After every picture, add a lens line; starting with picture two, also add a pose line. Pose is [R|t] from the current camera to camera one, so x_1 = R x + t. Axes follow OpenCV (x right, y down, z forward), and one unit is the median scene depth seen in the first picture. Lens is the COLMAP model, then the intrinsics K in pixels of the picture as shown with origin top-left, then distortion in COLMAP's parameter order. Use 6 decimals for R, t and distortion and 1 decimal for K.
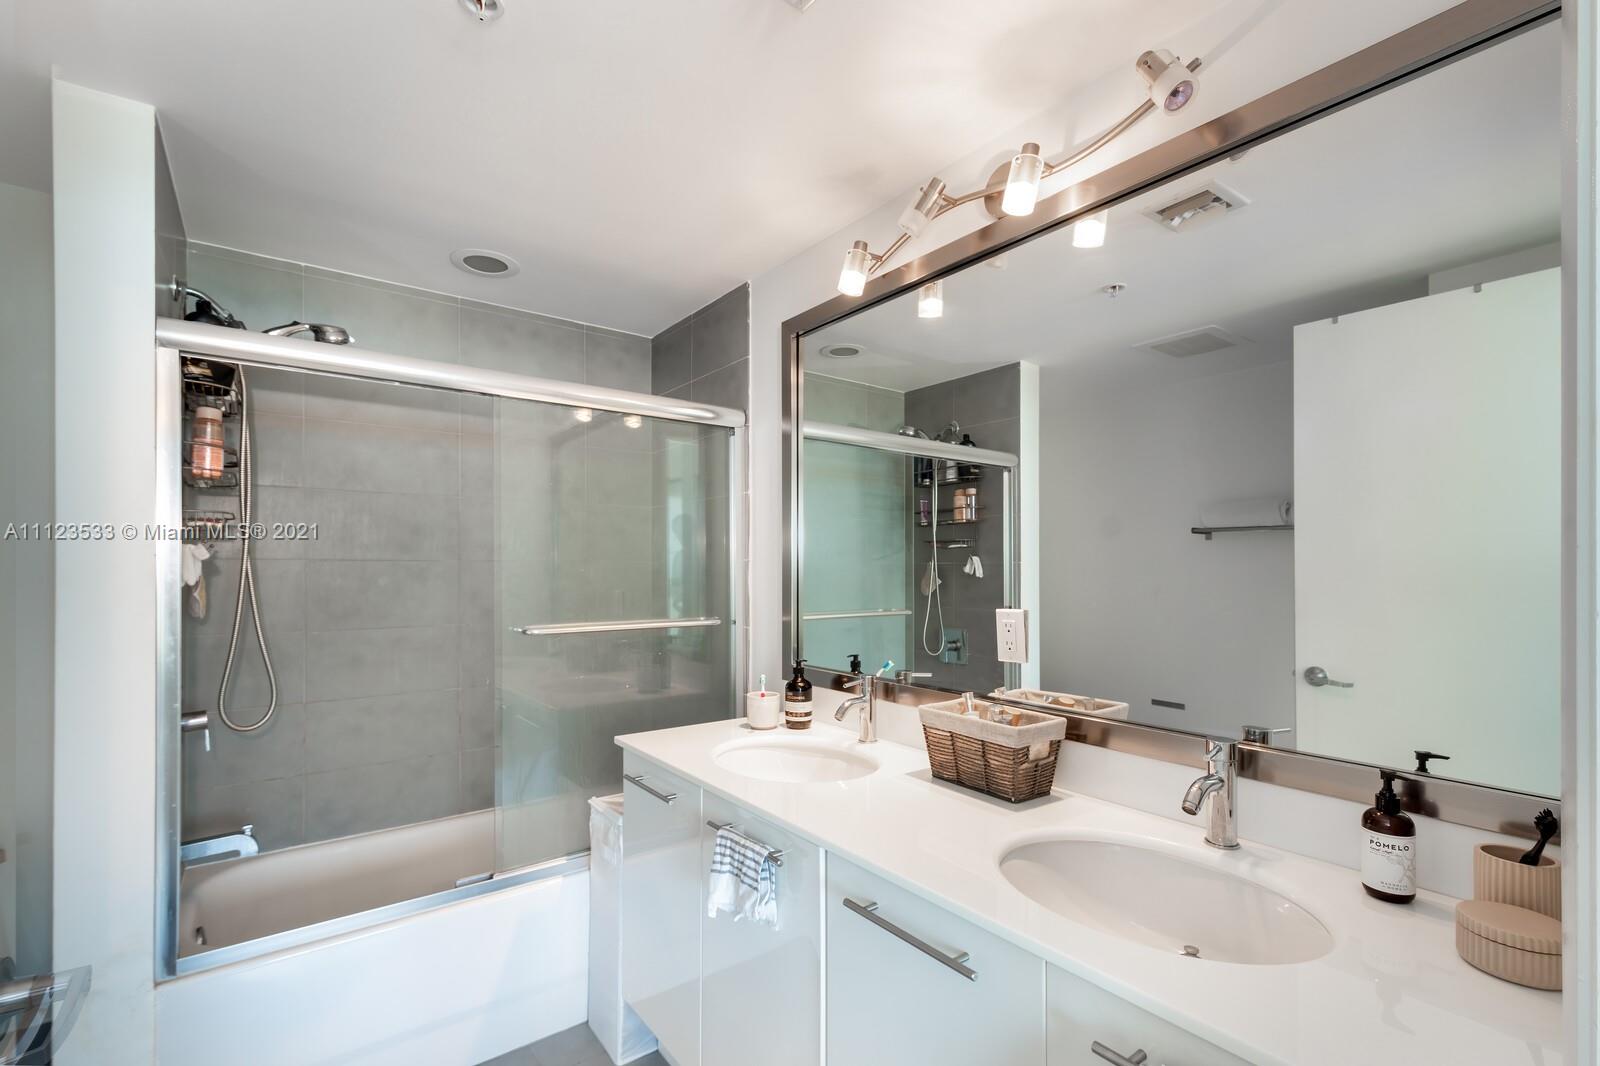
lens RADIAL K [[698.6, 0, 791.8], [0, 698.6, 562.5], [0, 0, 1]] dist [-0.003788, -0.000969]
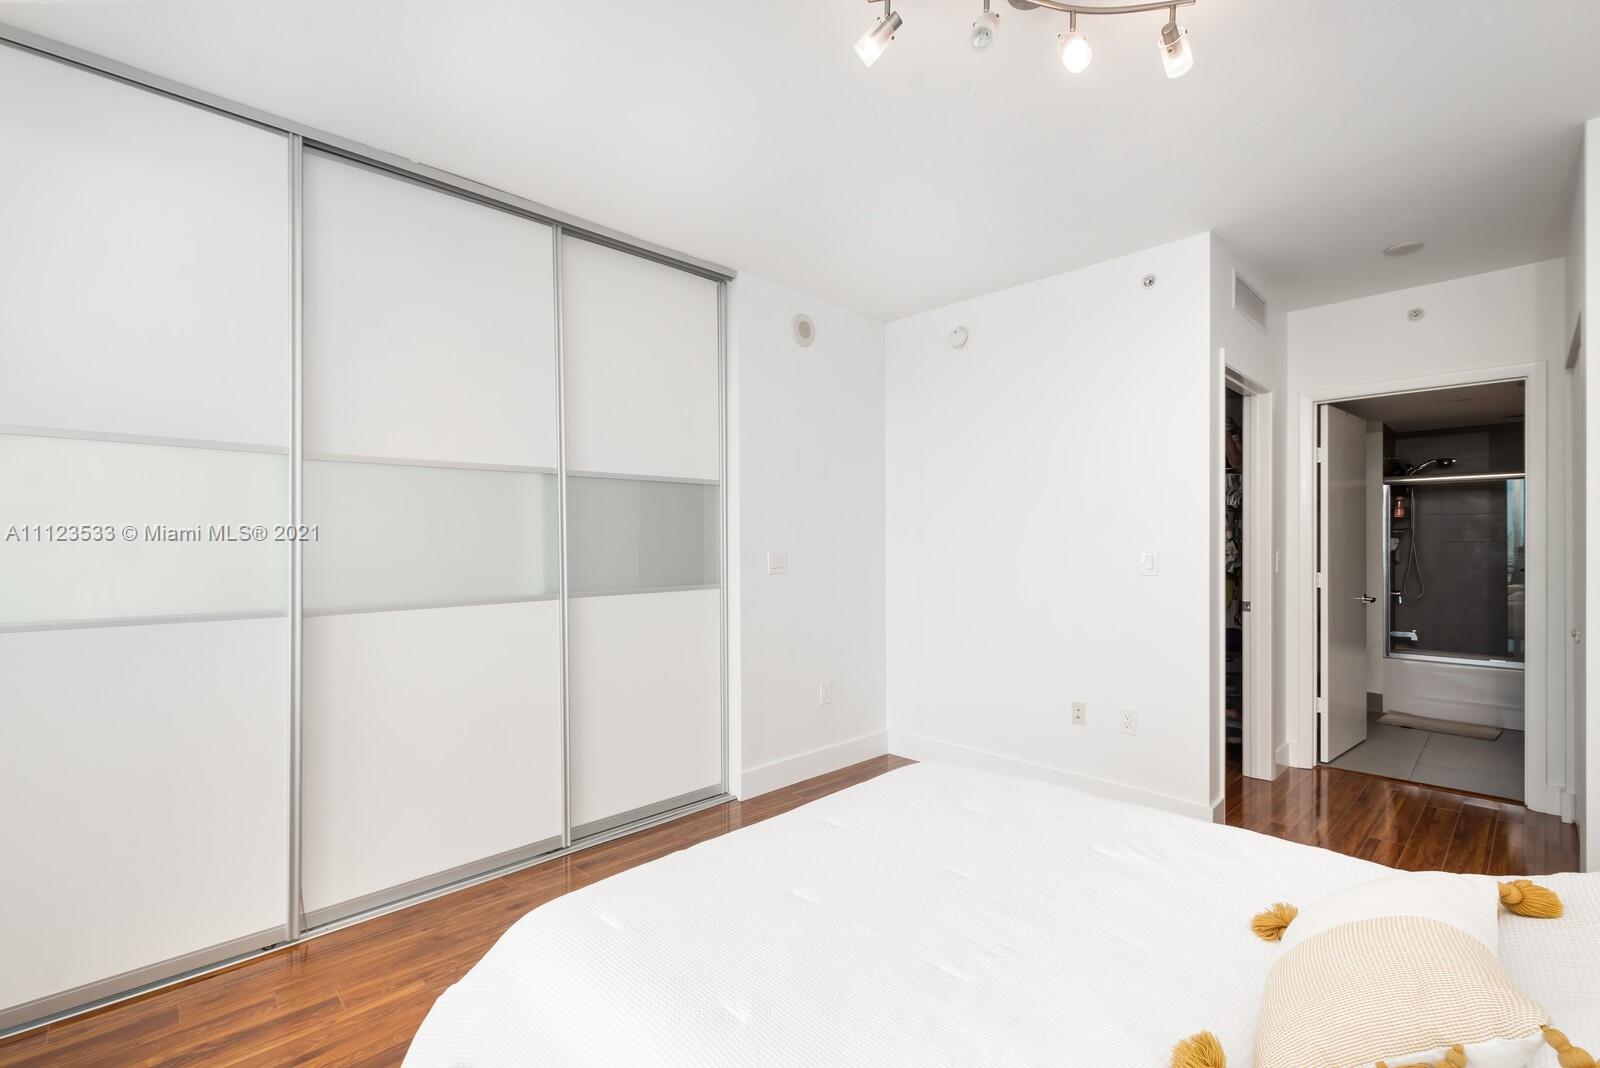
lens RADIAL K [[698.6, 0, 791.8], [0, 698.6, 563.5], [0, 0, 1]] dist [-0.003788, -0.000969]
pose [[0.127648, 0.009351, -0.991775, 1.997763], [0.008939, 0.999904, 0.010578, 0.033200], [0.991779, -0.010216, 0.127552, -2.199556]]
